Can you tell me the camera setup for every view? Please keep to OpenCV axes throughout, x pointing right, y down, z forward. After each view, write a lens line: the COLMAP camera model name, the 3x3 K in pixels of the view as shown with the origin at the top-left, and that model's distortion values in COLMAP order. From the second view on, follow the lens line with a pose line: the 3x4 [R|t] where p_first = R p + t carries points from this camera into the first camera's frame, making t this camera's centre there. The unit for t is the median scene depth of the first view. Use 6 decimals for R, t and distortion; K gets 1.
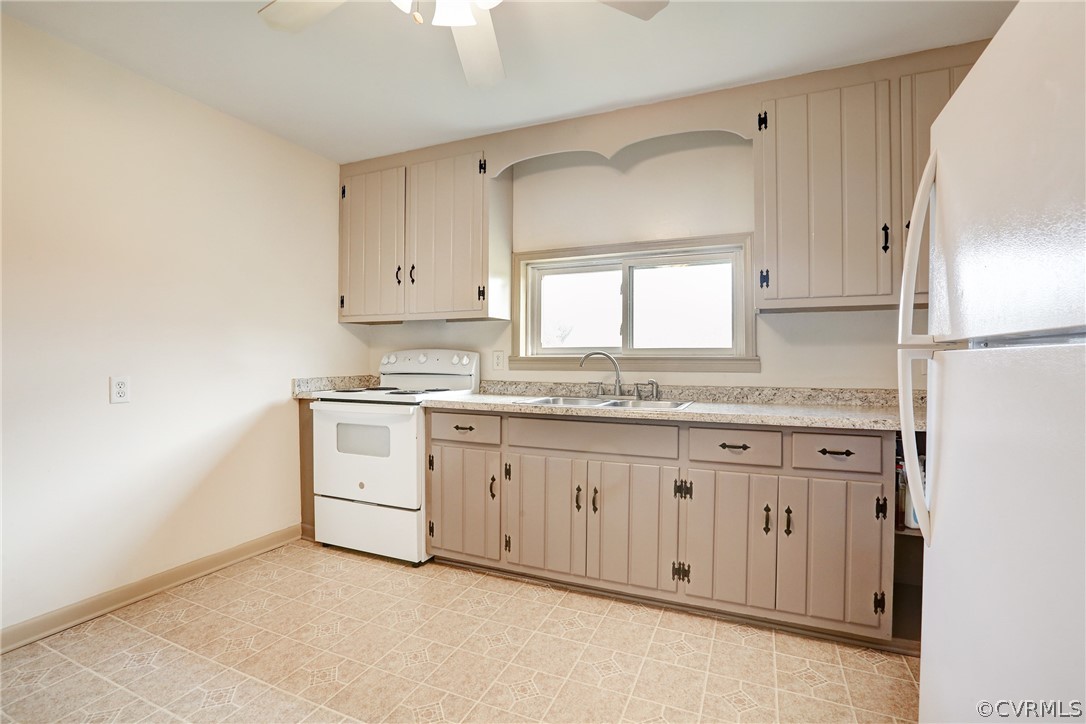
lens RADIAL K [[512.7, 0, 524.5], [0, 512.7, 358.3], [0, 0, 1]] dist [-0.050983, 0.014677]
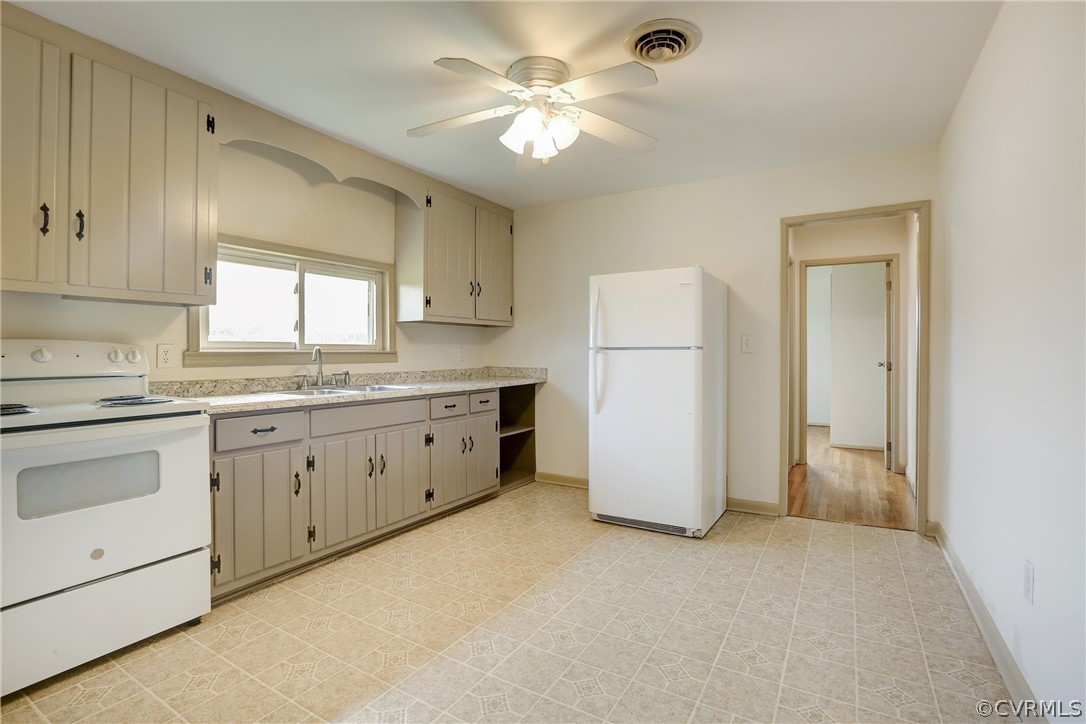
lens RADIAL K [[512.7, 0, 524.5], [0, 512.7, 358.3], [0, 0, 1]] dist [-0.050983, 0.014677]
pose [[0.133439, -0.012193, 0.990982, -0.936157], [0.000393, 0.999925, 0.012251, -0.001637], [-0.991057, -0.001245, 0.133434, 0.424765]]
